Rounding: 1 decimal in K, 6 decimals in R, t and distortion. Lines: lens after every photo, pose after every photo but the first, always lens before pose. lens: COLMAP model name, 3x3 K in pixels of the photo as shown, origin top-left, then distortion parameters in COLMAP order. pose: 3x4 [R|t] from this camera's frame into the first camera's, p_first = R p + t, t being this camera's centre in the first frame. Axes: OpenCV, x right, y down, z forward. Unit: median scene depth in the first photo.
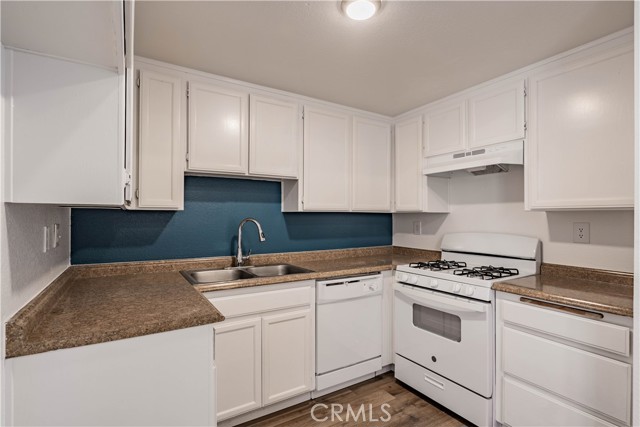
lens RADIAL K [[312.8, 0, 319.4], [0, 312.8, 214.1], [0, 0, 1]] dist [-0.001815, -0.000429]
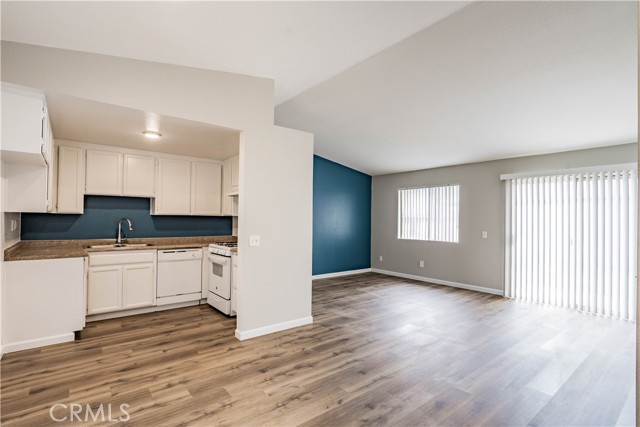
lens RADIAL K [[312.8, 0, 321.7], [0, 312.8, 215.4], [0, 0, 1]] dist [-0.001815, -0.000429]
pose [[0.991469, 0.012065, 0.129785, 0.772082], [-0.011989, 0.999927, -0.001371, -0.016567], [-0.129792, -0.000197, 0.991541, -1.111277]]
